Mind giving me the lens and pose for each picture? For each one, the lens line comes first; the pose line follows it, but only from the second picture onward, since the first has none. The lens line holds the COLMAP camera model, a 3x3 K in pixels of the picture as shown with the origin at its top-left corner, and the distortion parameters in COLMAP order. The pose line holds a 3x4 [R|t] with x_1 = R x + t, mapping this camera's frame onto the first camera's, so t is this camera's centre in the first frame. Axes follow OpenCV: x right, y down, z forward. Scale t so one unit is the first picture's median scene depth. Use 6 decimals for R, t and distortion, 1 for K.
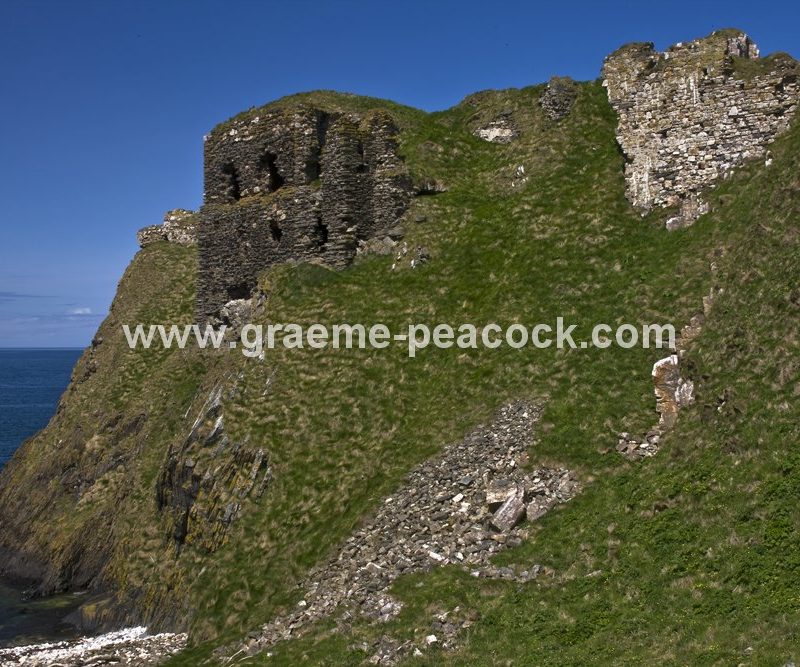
lens RADIAL K [[1251.7, 0, 400.0], [0, 1251.7, 333.5], [0, 0, 1]] dist [-0.088149, 0.120565]
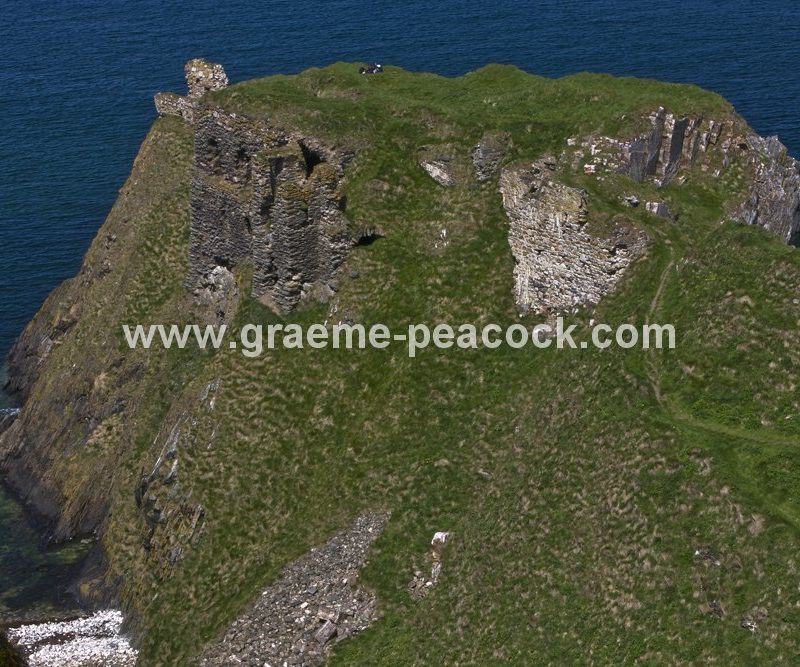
lens RADIAL K [[1989.8, 0, 401.7], [0, 1989.8, 371.2], [0, 0, 1]] dist [-0.313568, 0.191717]
pose [[0.988725, 0.053590, -0.139828, 0.343381], [-0.005180, 0.945452, 0.325721, -0.646741], [0.149656, -0.321324, 0.935069, -0.778525]]
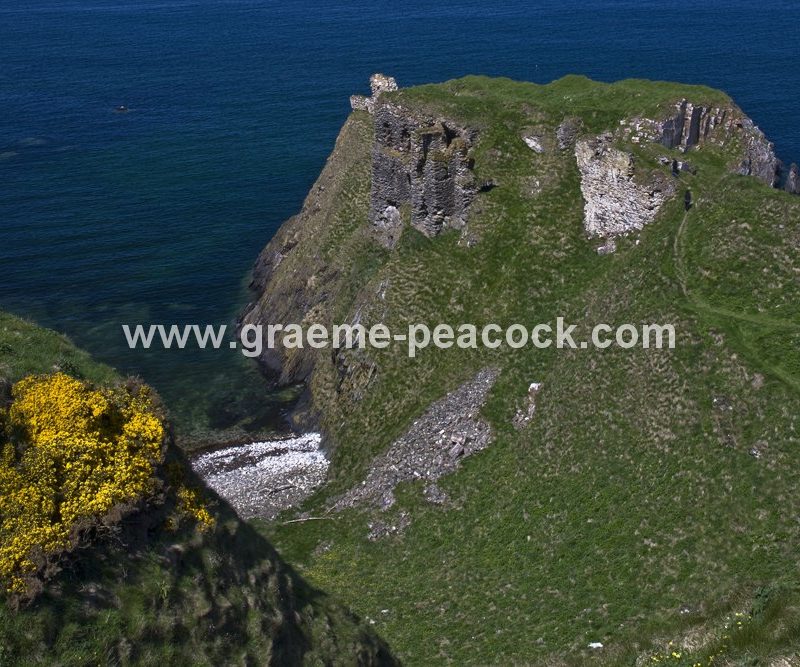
lens RADIAL K [[1243.0, 0, 394.8], [0, 1243.0, 148.4], [0, 0, 1]] dist [-0.081349, 0.085002]
pose [[0.970711, 0.040045, -0.236890, 0.333018], [0.013684, 0.975195, 0.220924, -0.600826], [0.239861, -0.217695, 0.946084, -0.687063]]
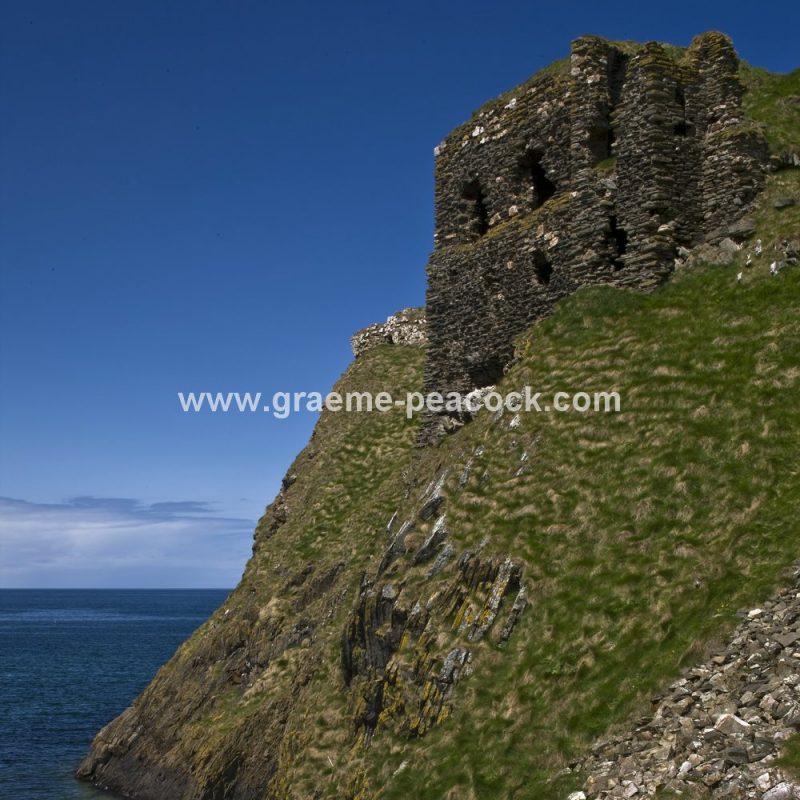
lens RADIAL K [[1504.5, 0, 400.0], [0, 1504.5, 564.0], [0, 0, 1]] dist [-0.072746, 0.044490]
pose [[0.979470, 0.000868, -0.201586, -0.020547], [-0.001989, 0.999984, -0.005361, 0.089432], [0.201578, 0.005652, 0.979456, 0.295427]]
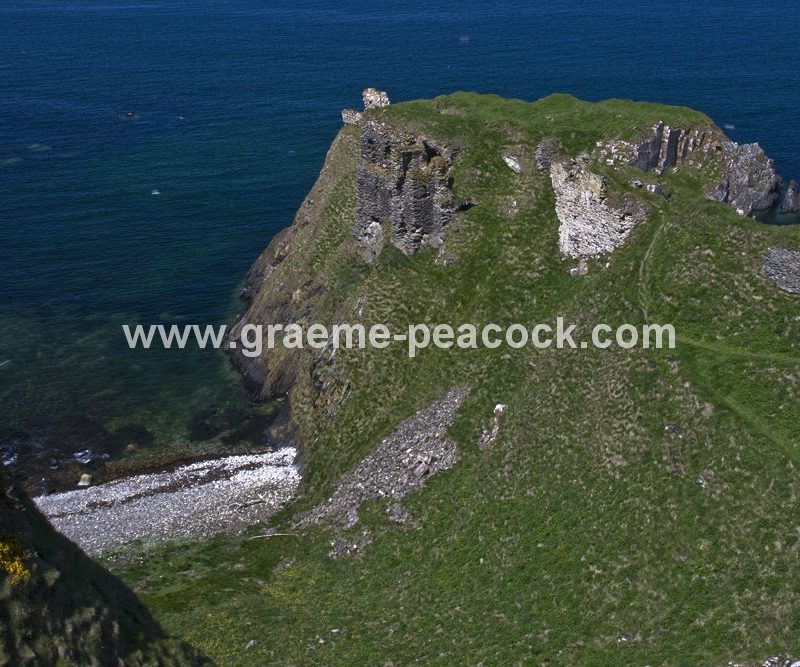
lens RADIAL K [[1243.0, 0, 394.8], [0, 1243.0, 148.4], [0, 0, 1]] dist [-0.081349, 0.085002]
pose [[0.965650, 0.051987, -0.254592, 0.398564], [0.004795, 0.976050, 0.217496, -0.624033], [0.259801, -0.211246, 0.942273, -0.679870]]
